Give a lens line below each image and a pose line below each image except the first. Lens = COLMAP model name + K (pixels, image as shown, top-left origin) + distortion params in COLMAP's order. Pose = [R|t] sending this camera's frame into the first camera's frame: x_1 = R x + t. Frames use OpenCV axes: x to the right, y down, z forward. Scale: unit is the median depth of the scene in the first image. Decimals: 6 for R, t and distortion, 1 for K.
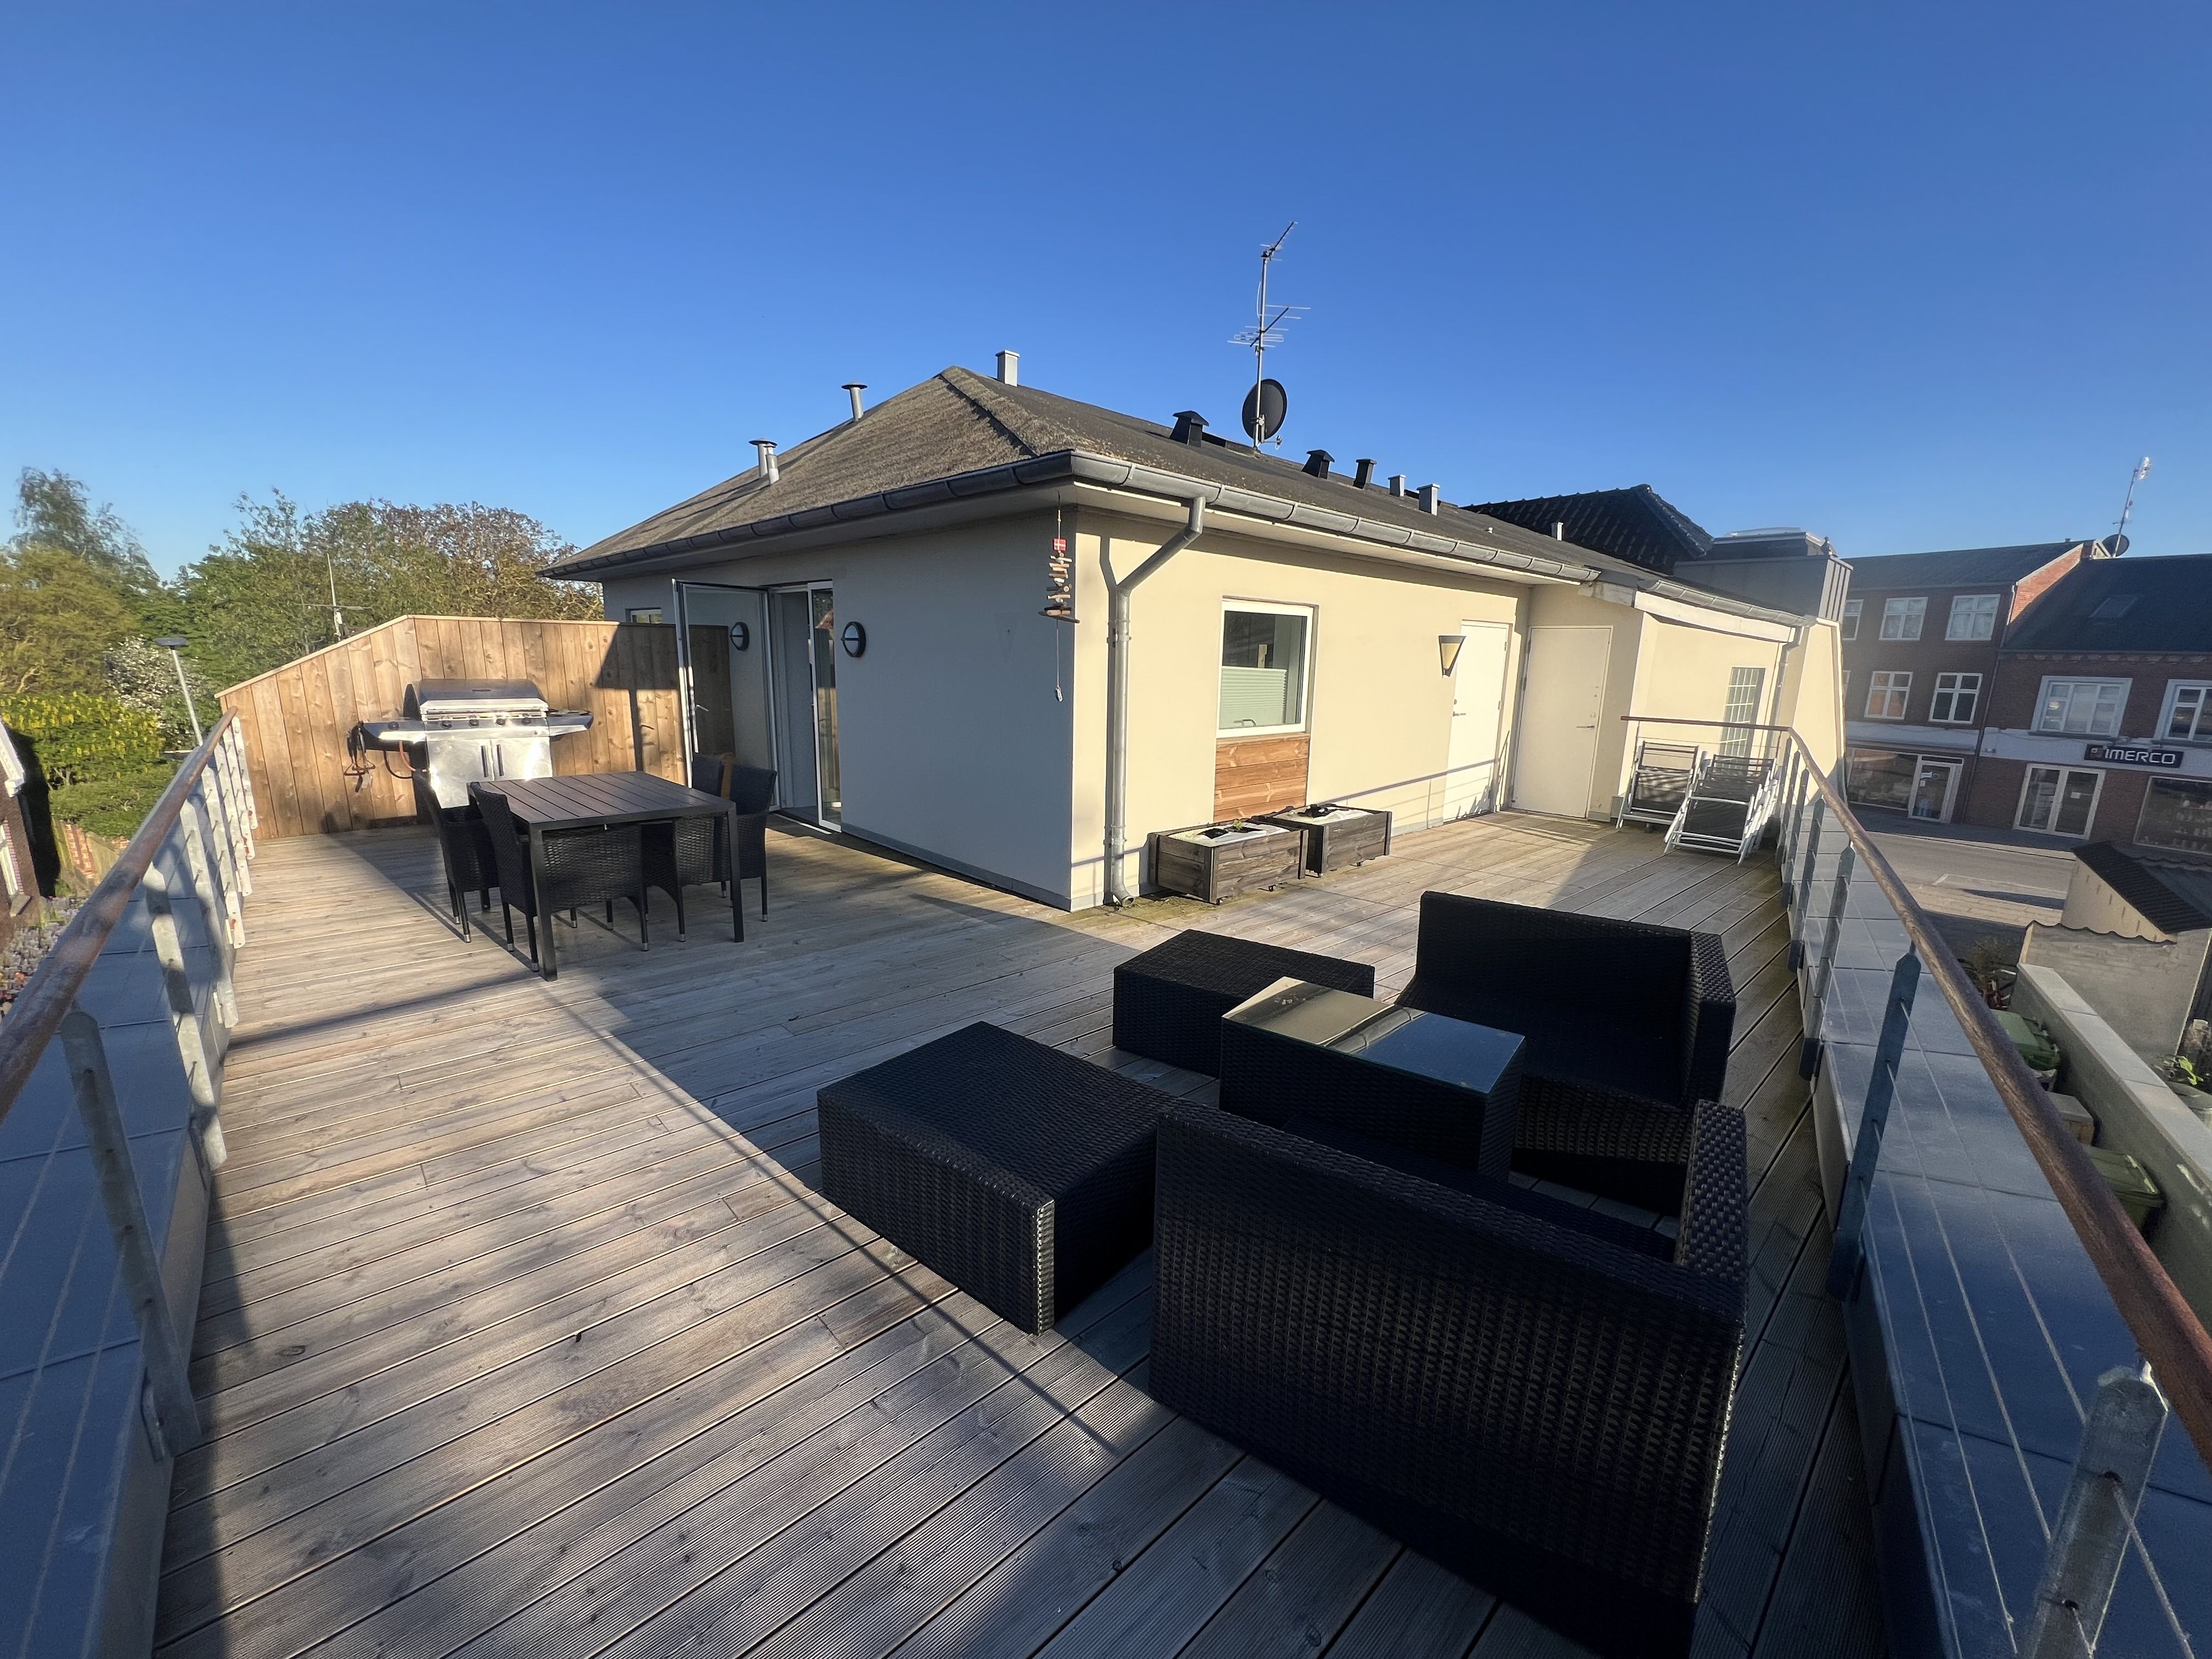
lens RADIAL K [[882.6, 0, 1104.1], [0, 882.6, 838.0], [0, 0, 1]] dist [-0.002662, 0.000714]
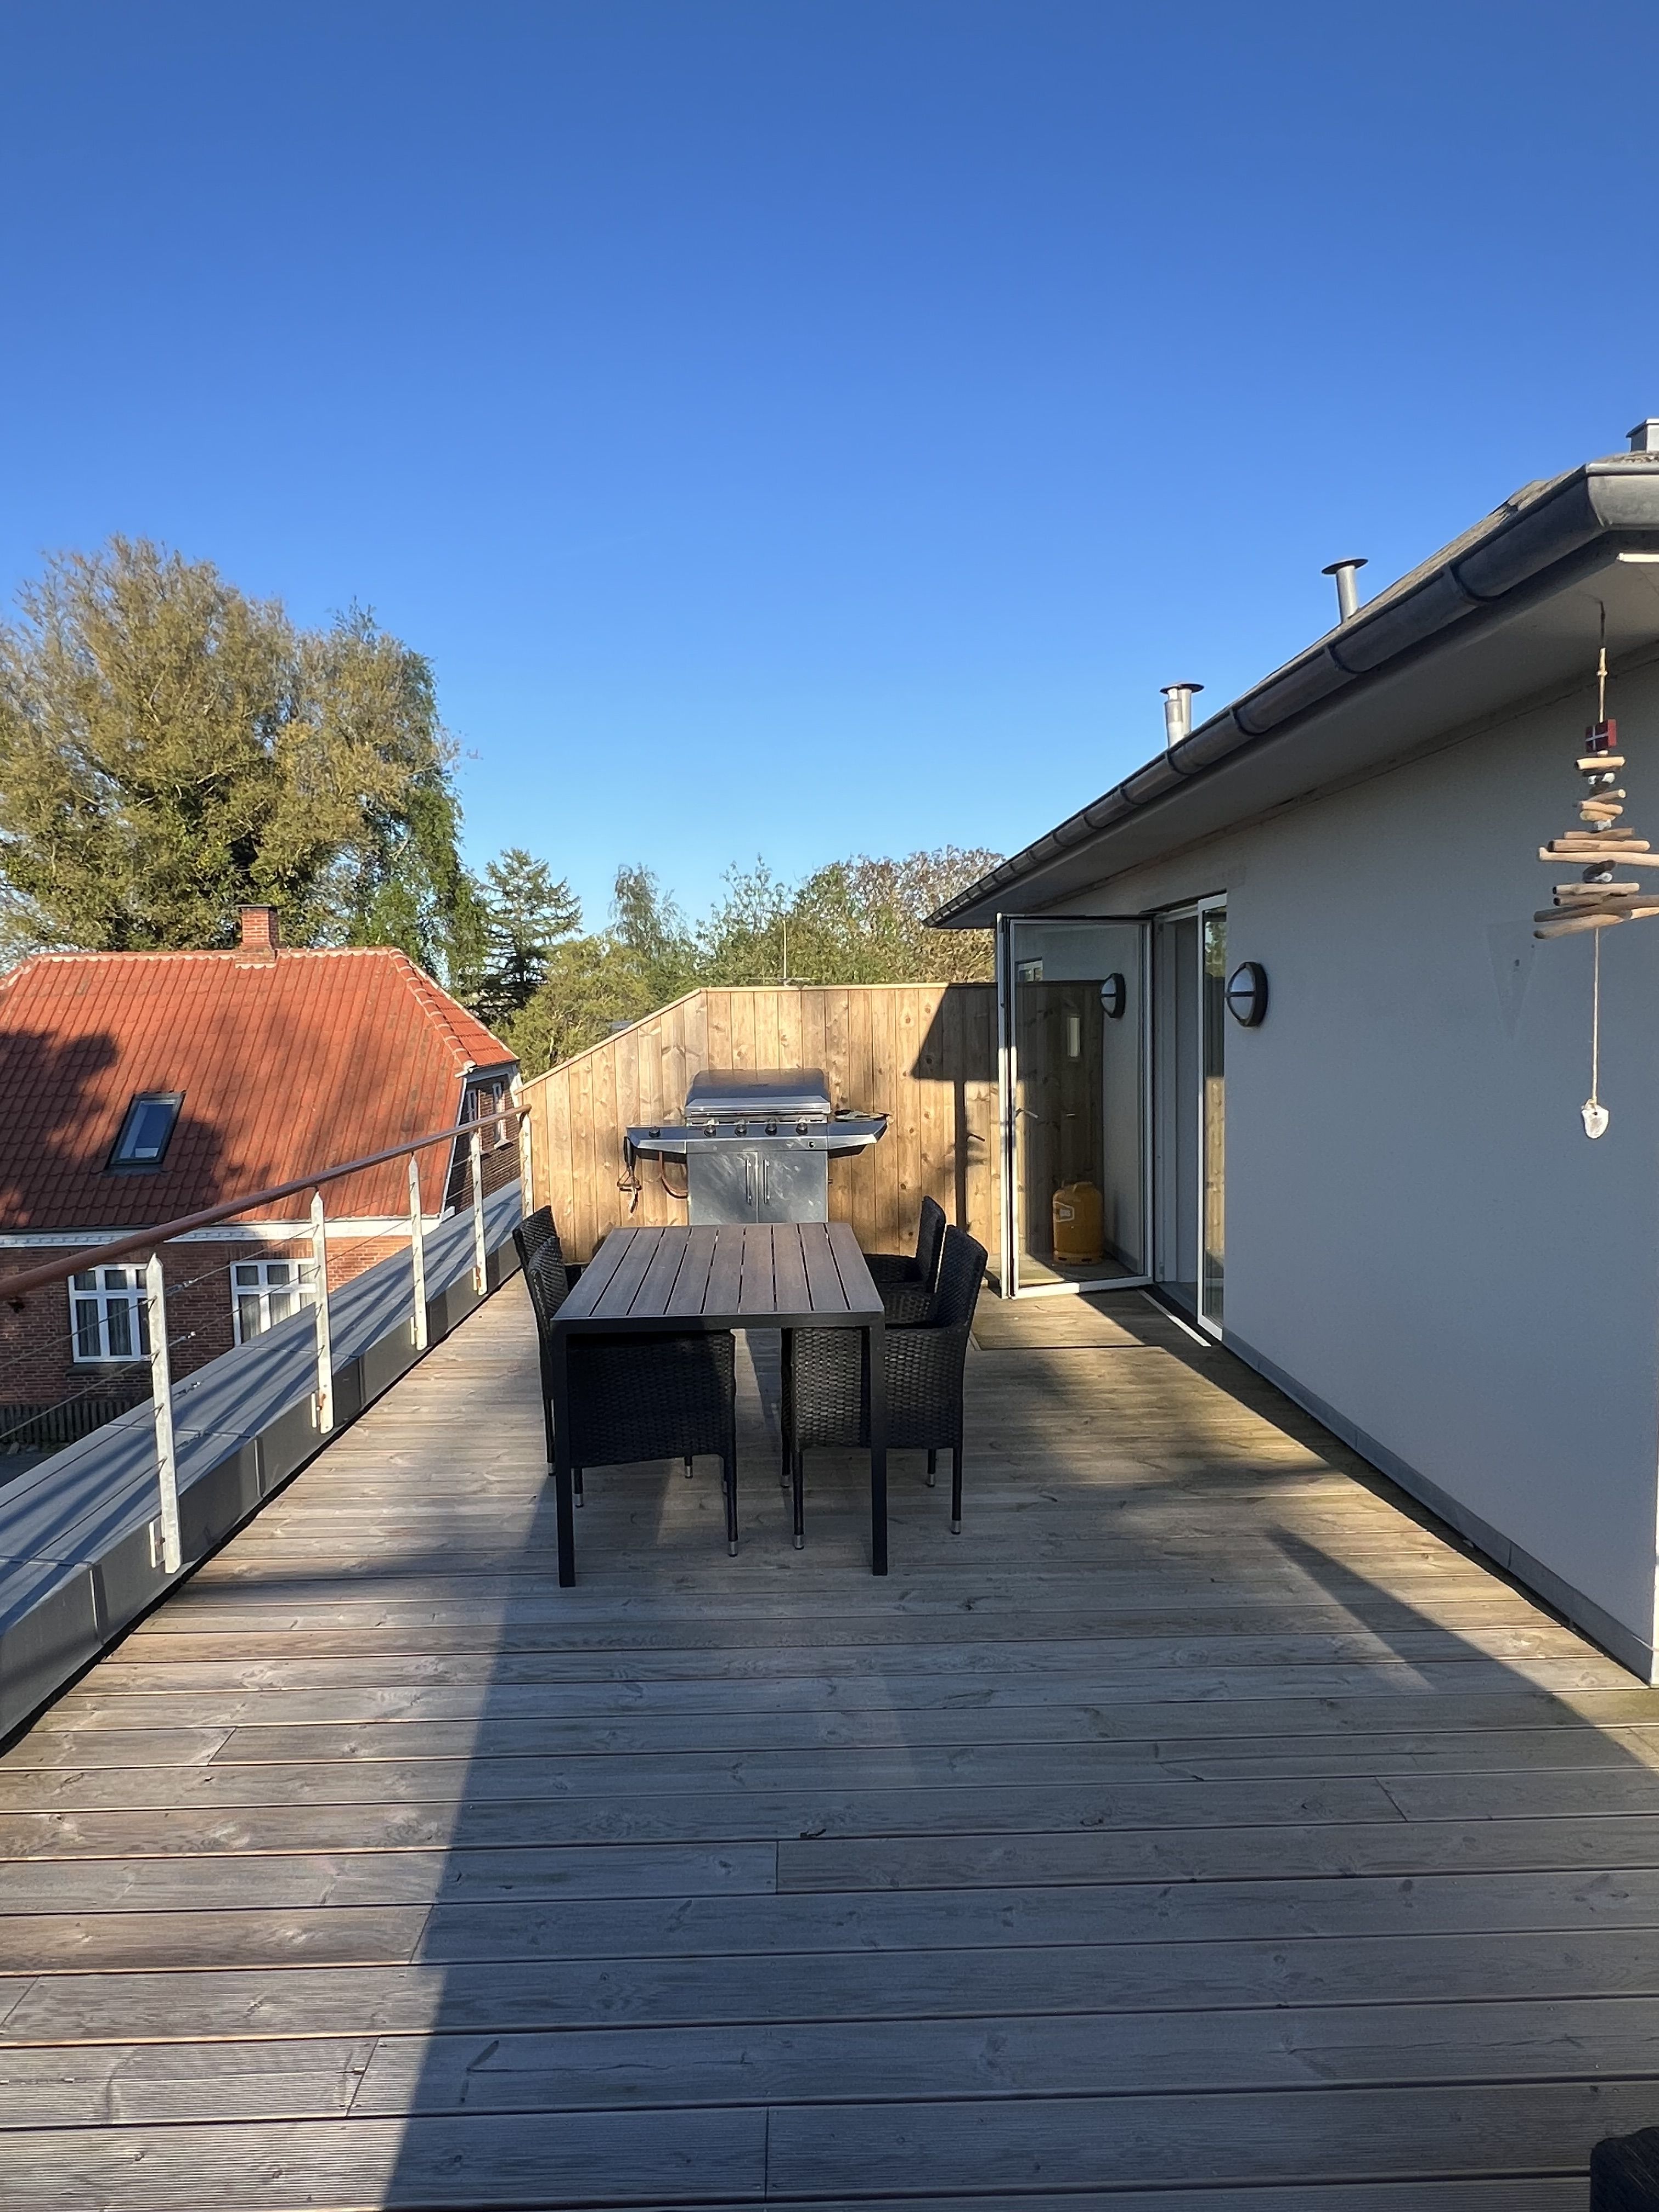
lens RADIAL K [[1298.2, 0, 823.2], [0, 1298.2, 1109.0], [0, 0, 1]] dist [0.001782, -0.002443]
pose [[0.747781, 0.014247, -0.663793, 0.044687], [-0.101079, 0.990559, -0.092609, -0.051733], [0.656206, 0.136347, 0.742161, 0.232471]]
